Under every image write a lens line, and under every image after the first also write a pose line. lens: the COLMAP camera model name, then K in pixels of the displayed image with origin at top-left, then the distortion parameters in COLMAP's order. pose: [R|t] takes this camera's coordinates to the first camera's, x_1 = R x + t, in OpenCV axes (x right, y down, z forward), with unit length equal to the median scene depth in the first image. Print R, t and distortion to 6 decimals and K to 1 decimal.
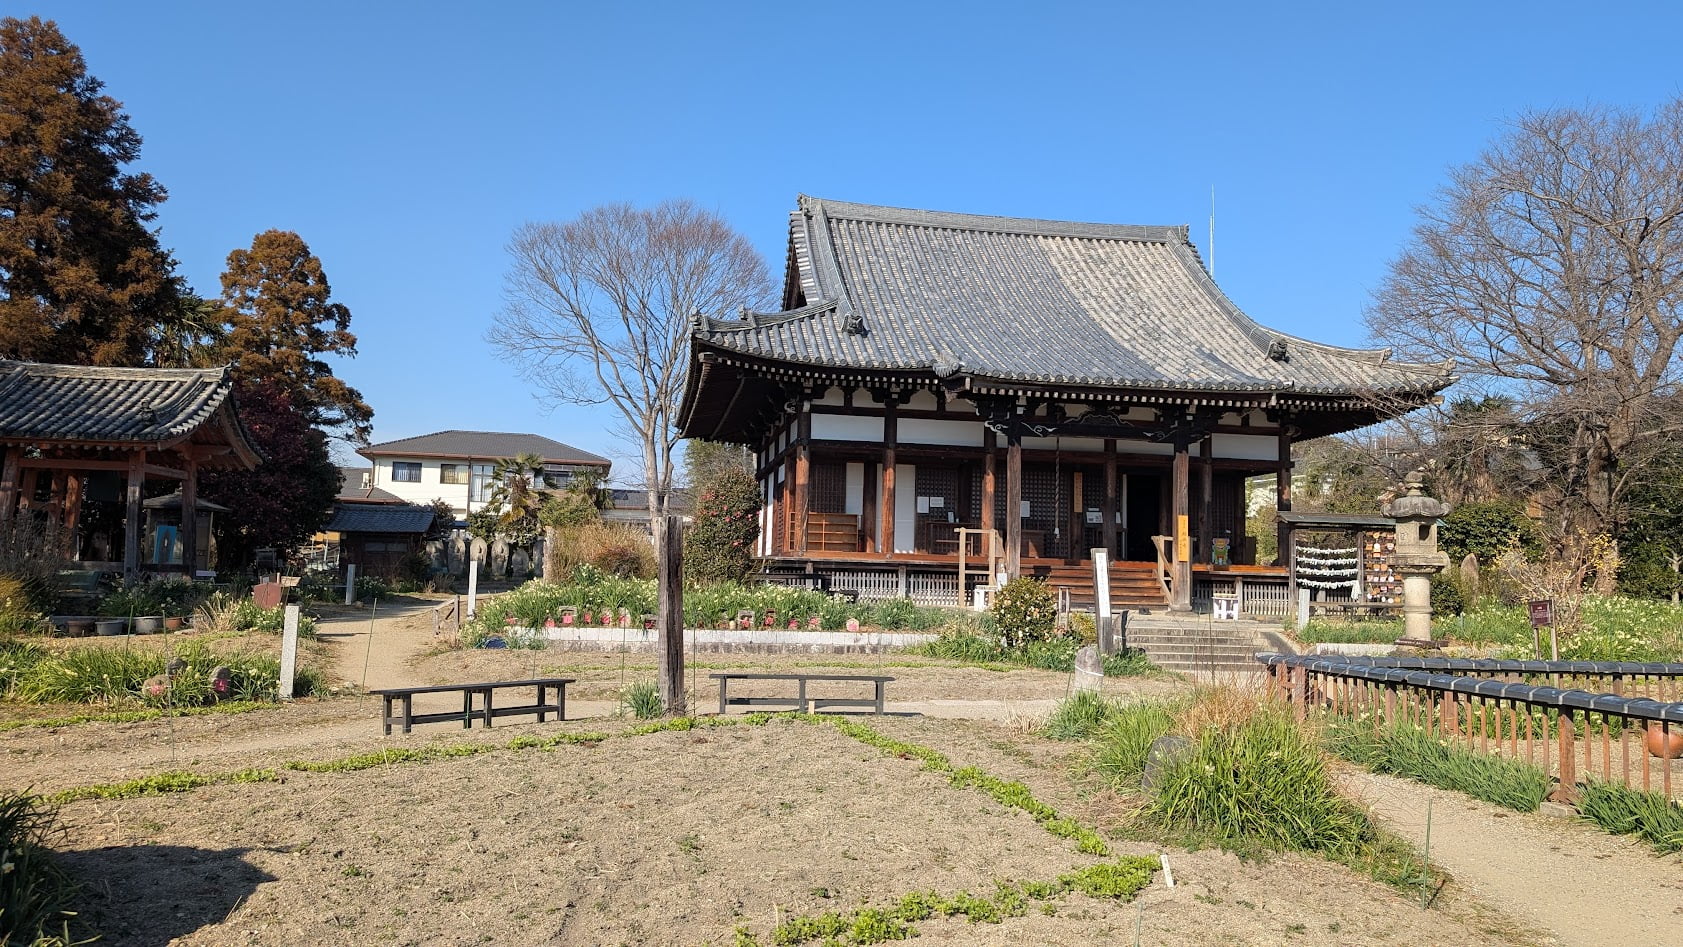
lens RADIAL K [[1214.0, 0, 832.4], [0, 1214.0, 484.4], [0, 0, 1]] dist [0.017744, -0.008375]
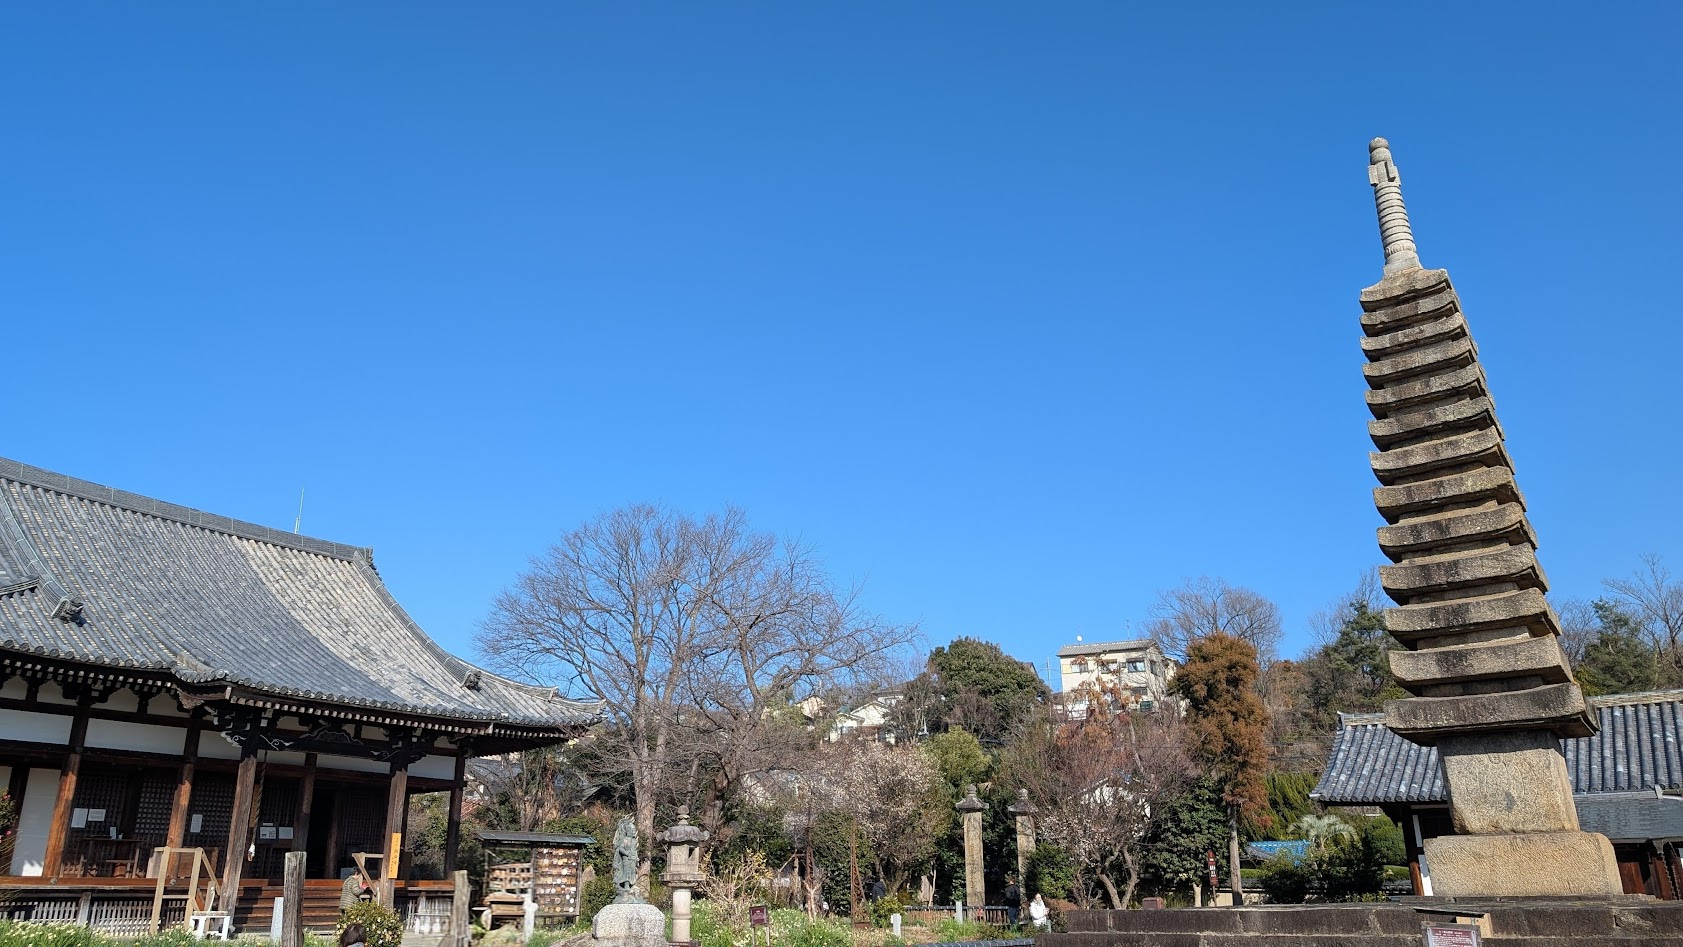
lens RADIAL K [[1214.0, 0, 832.6], [0, 1214.0, 477.5], [0, 0, 1]] dist [0.017744, -0.008375]
pose [[0.691706, 0.208572, 0.691404, -0.239213], [-0.032058, 0.965311, -0.259128, -0.010536], [-0.721467, 0.157075, 0.674398, -0.037043]]
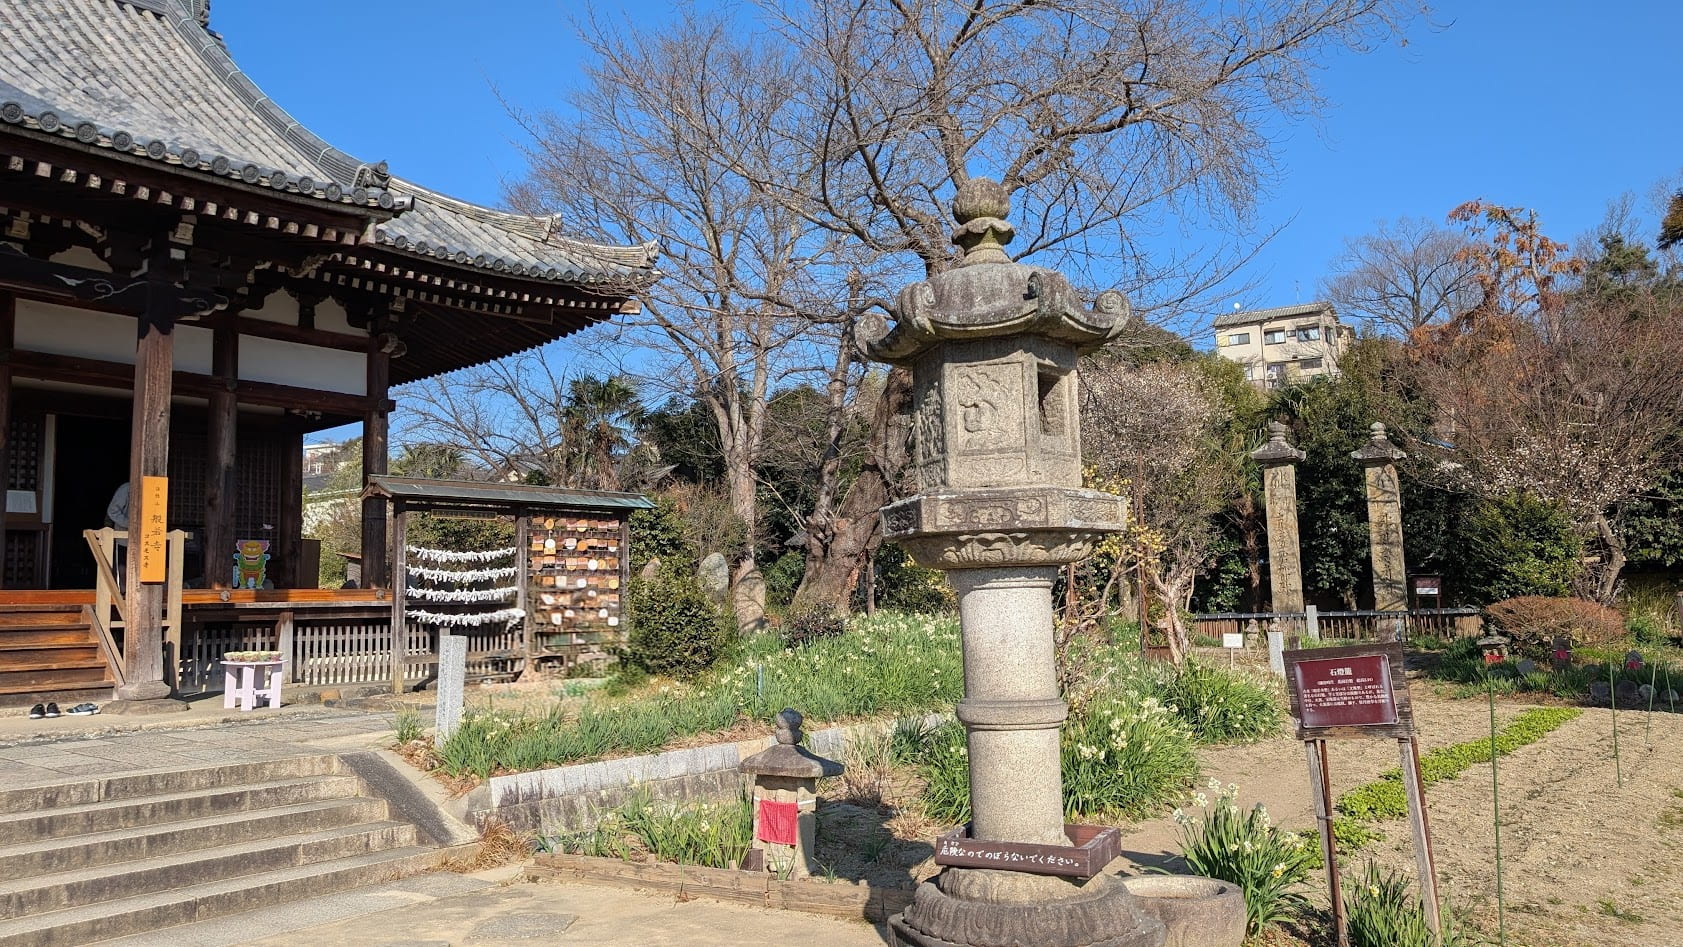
lens RADIAL K [[1214.0, 0, 833.3], [0, 1214.0, 465.6], [0, 0, 1]] dist [0.017744, -0.008375]
pose [[0.738534, 0.032720, 0.673422, 0.169121], [-0.005150, 0.999066, -0.042894, 0.037818], [-0.674197, 0.028211, 0.738013, 0.501418]]
